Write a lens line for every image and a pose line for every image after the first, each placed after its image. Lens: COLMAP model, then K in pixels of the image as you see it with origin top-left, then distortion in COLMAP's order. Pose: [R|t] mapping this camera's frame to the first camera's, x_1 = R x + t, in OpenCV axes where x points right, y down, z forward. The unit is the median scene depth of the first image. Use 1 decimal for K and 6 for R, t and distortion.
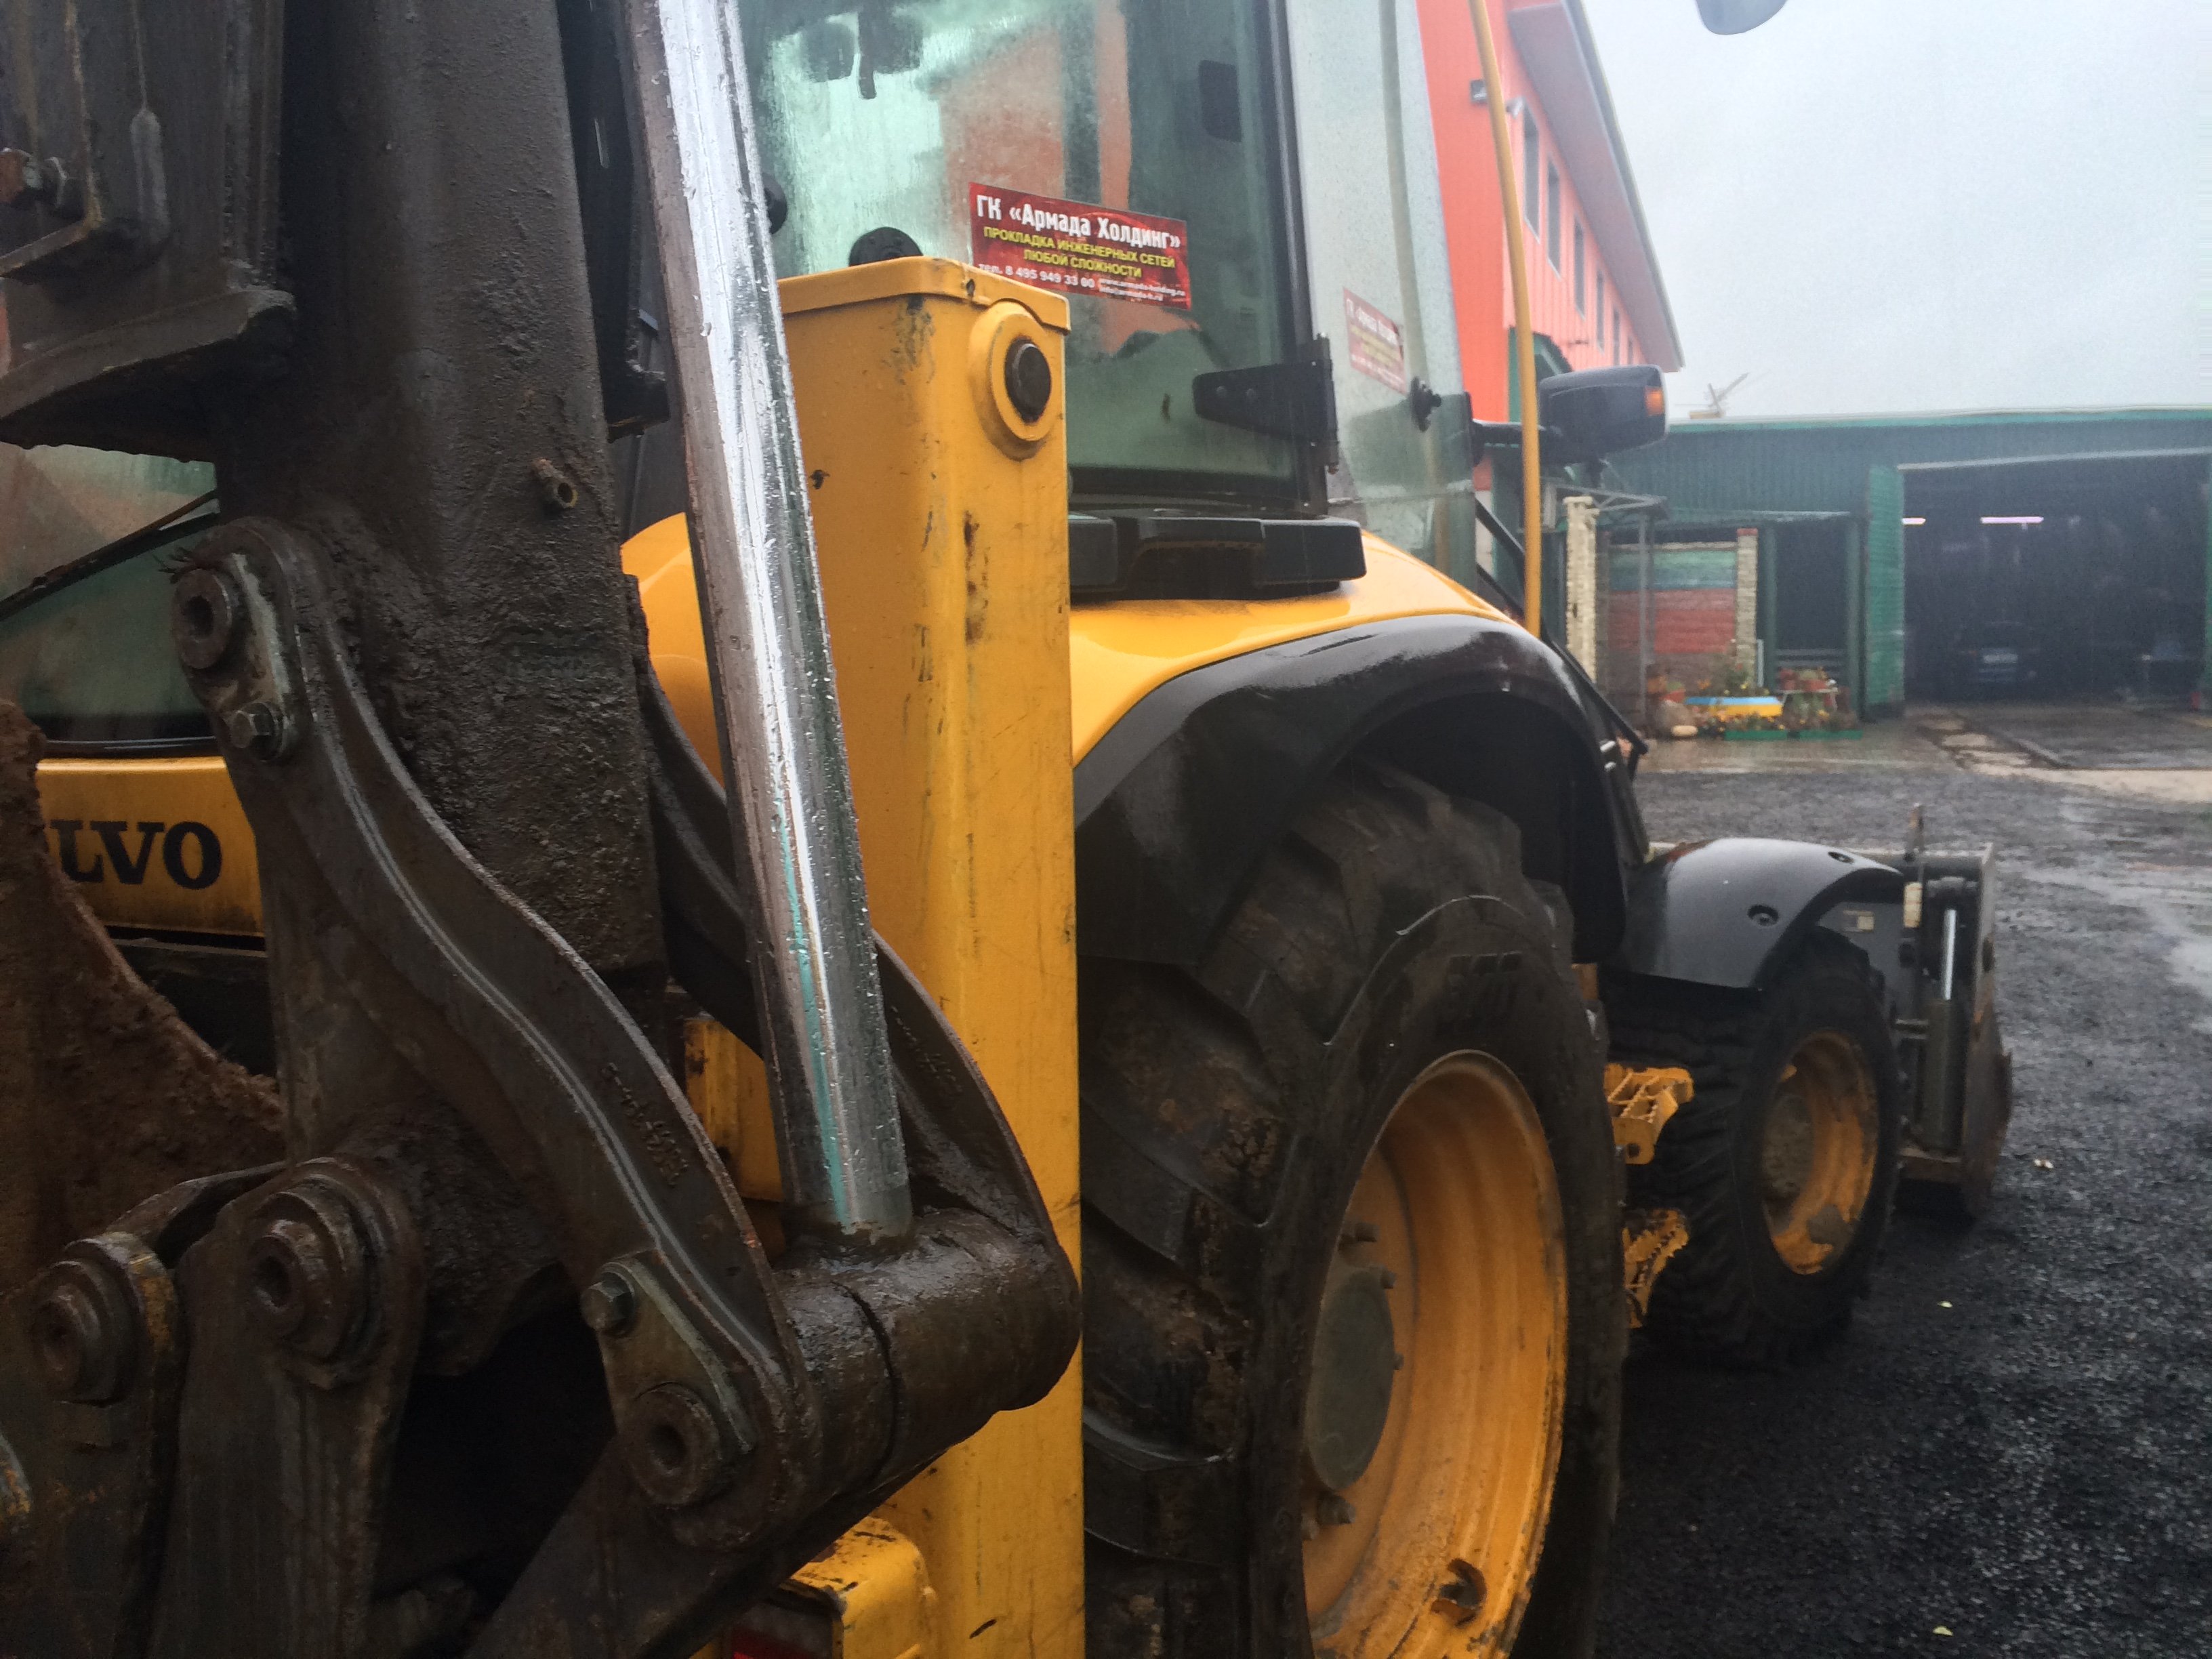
lens RADIAL K [[1896.1, 0, 1120.2], [0, 1896.1, 823.8], [0, 0, 1]] dist [0.084544, -0.104242]
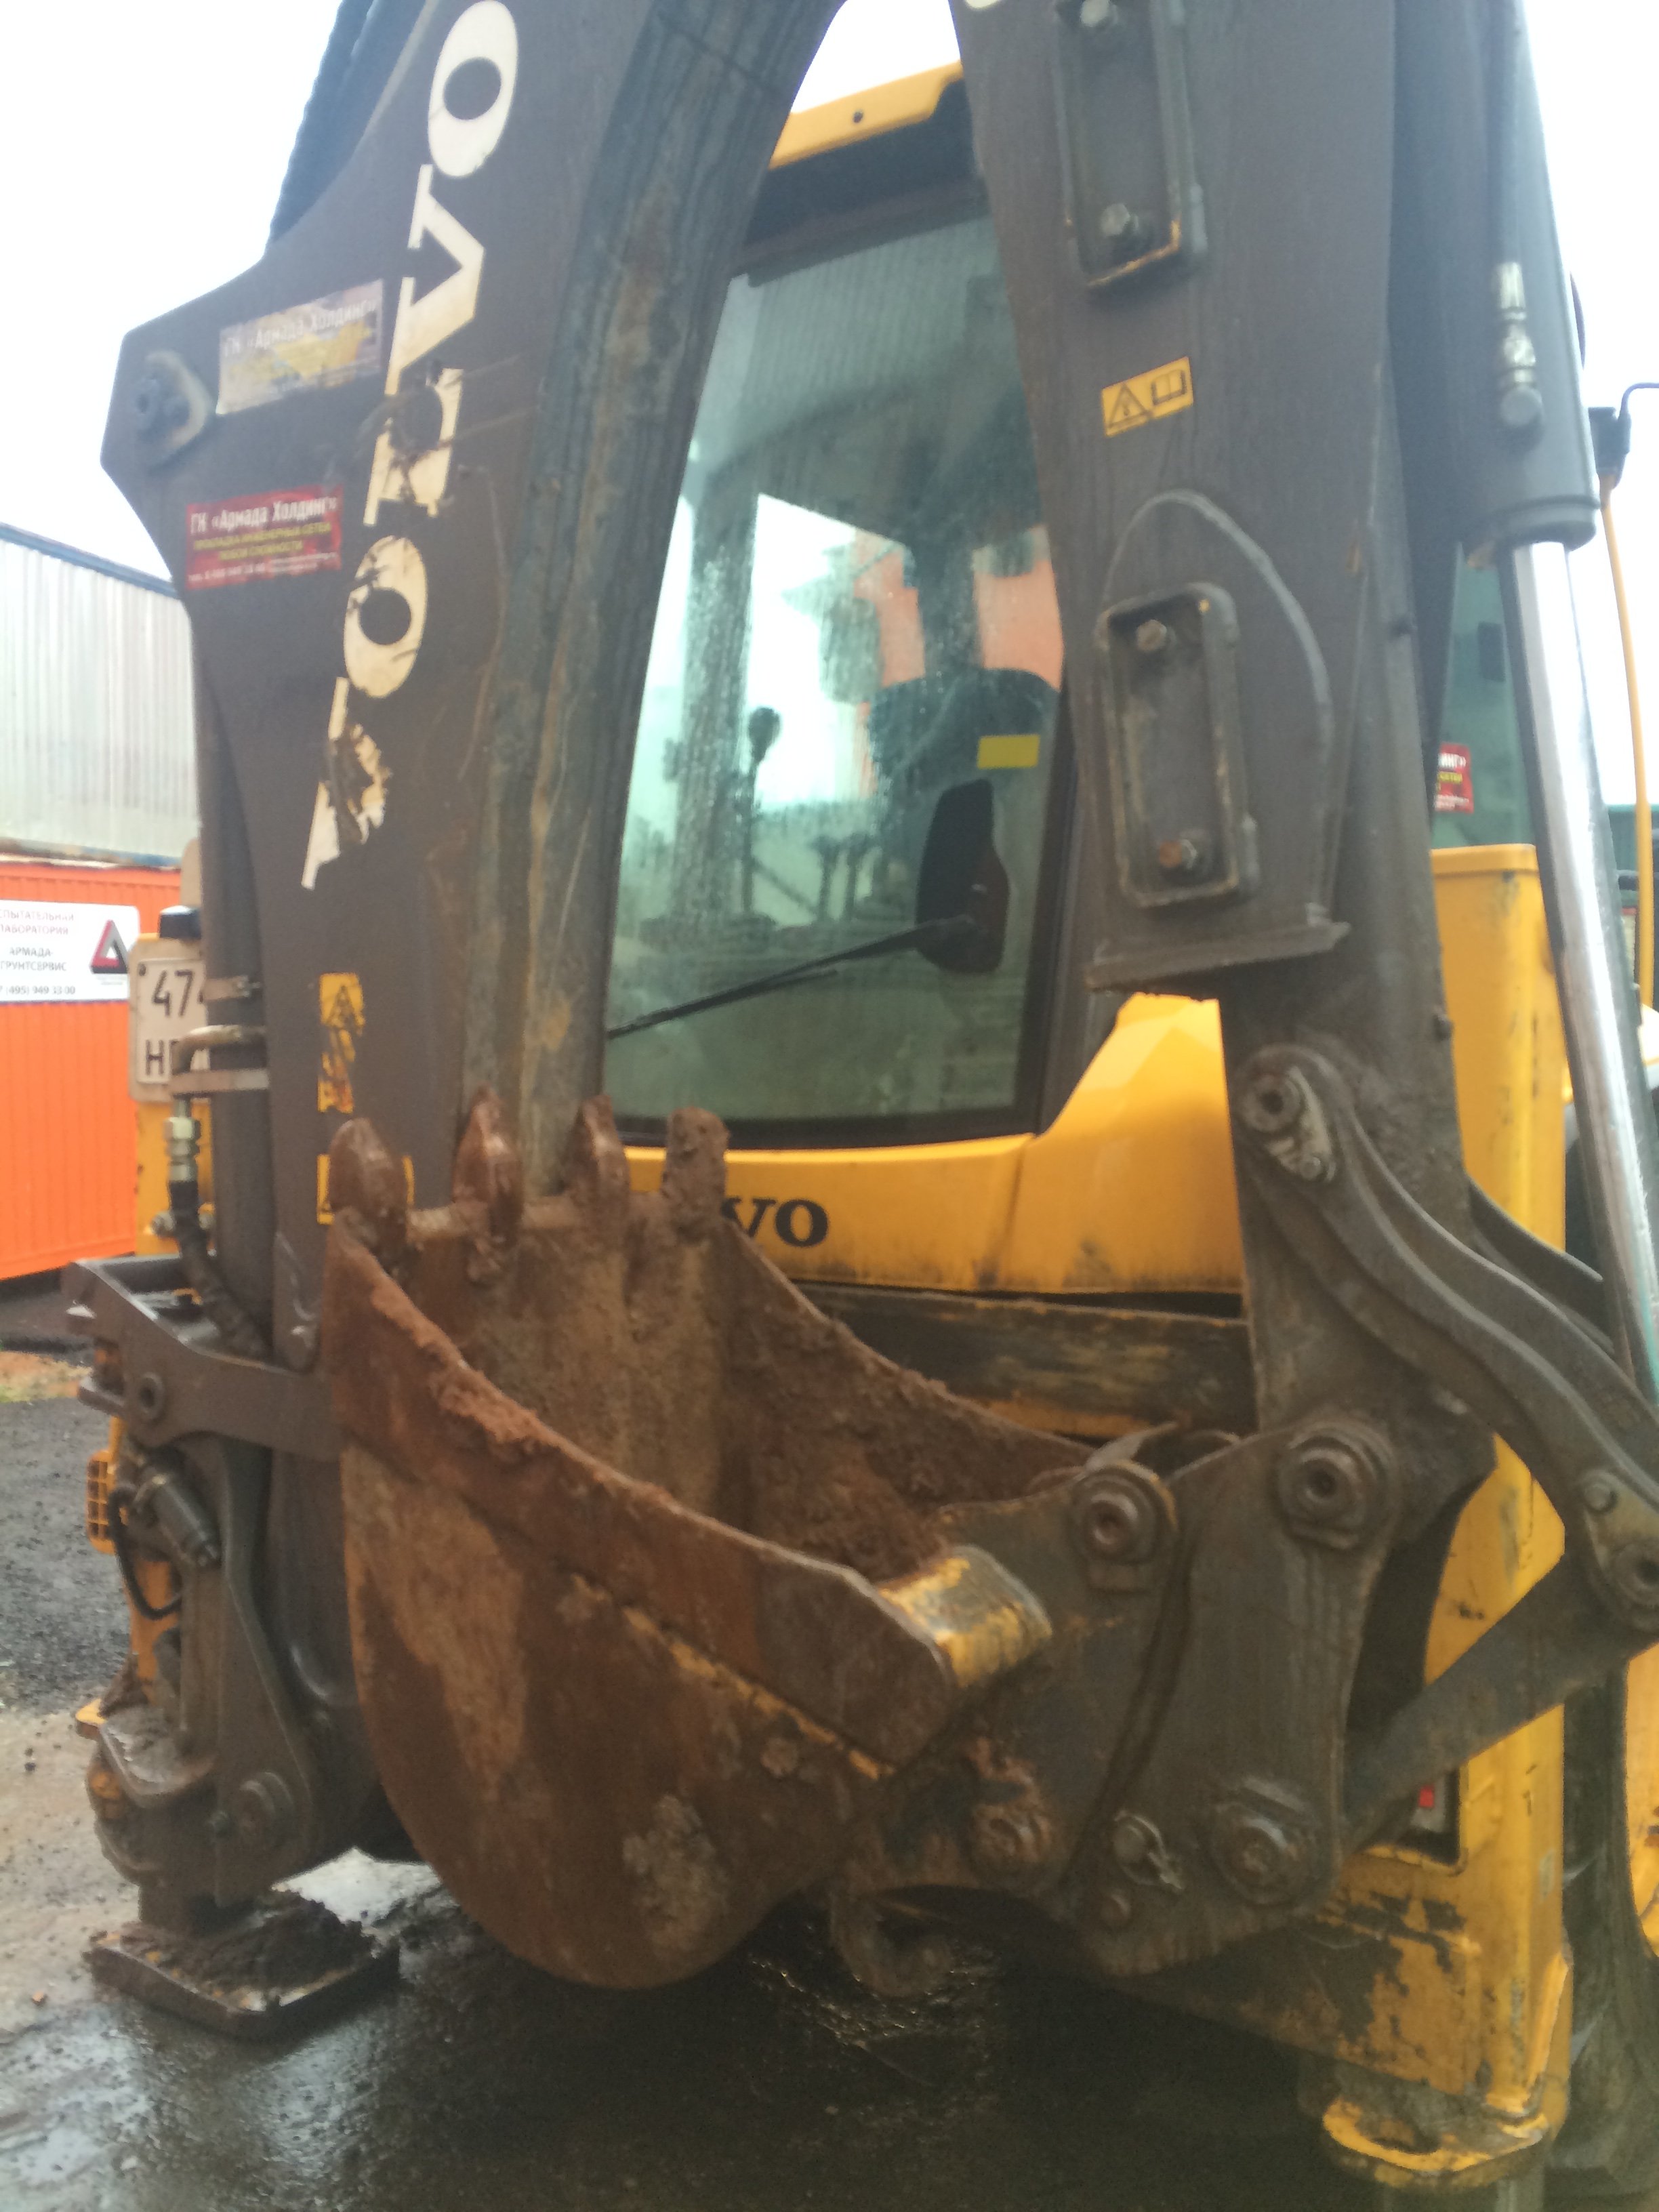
lens RADIAL K [[1896.1, 0, 831.2], [0, 1896.1, 1099.8], [0, 0, 1]] dist [0.084544, -0.104242]
pose [[0.998389, 0.013040, -0.055212, -0.689937], [-0.015390, 0.998984, -0.042353, -0.027203], [0.054604, 0.043135, 0.997576, -0.671335]]
